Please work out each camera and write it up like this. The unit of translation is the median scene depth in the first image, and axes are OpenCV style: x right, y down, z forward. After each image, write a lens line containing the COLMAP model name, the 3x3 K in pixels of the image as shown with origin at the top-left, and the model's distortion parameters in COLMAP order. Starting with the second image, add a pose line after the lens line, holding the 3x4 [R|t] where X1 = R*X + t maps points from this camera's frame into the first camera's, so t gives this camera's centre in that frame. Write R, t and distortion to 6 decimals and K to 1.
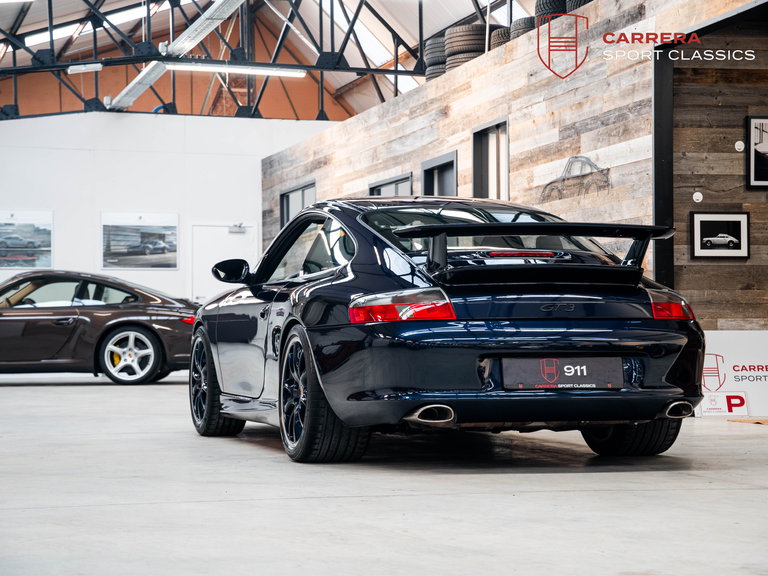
lens RADIAL K [[1675.1, 0, 384.0], [0, 1675.1, 286.4], [0, 0, 1]] dist [0.263372, 0.000000]
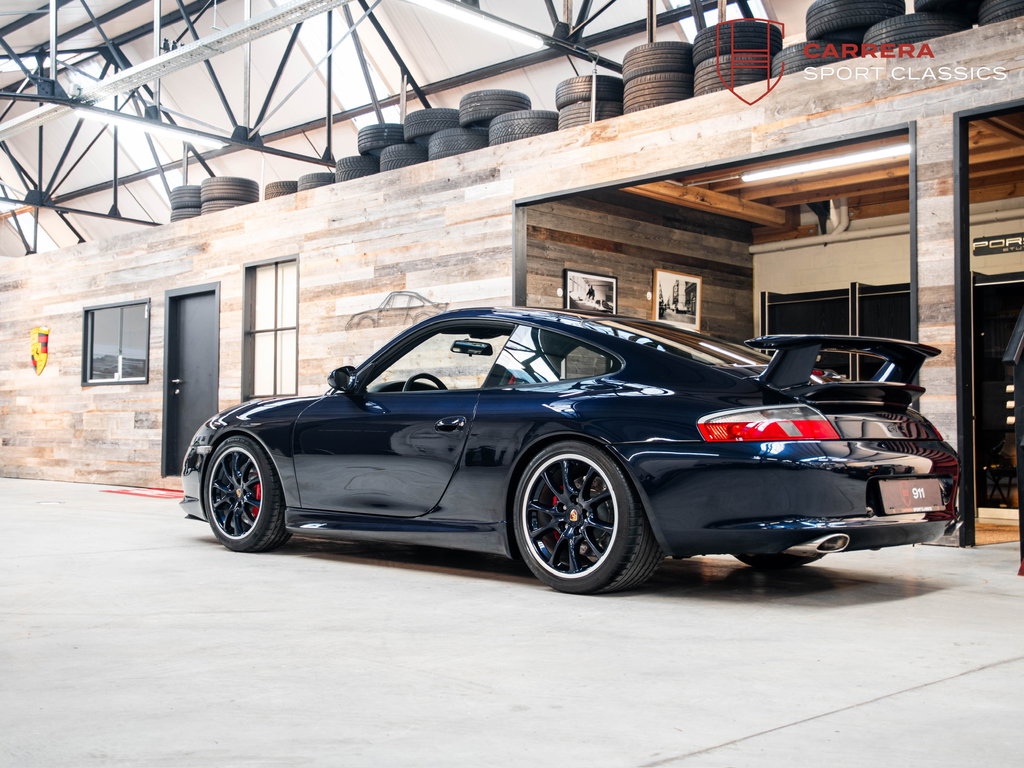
lens RADIAL K [[1124.6, 0, 512.6], [0, 1124.6, 384.4], [0, 0, 1]] dist [0.013860, 0.000000]
pose [[0.868807, 0.035741, 0.493859, -0.198285], [-0.027114, 0.999329, -0.024621, 0.004906], [-0.494407, 0.008001, 0.869194, 0.270243]]
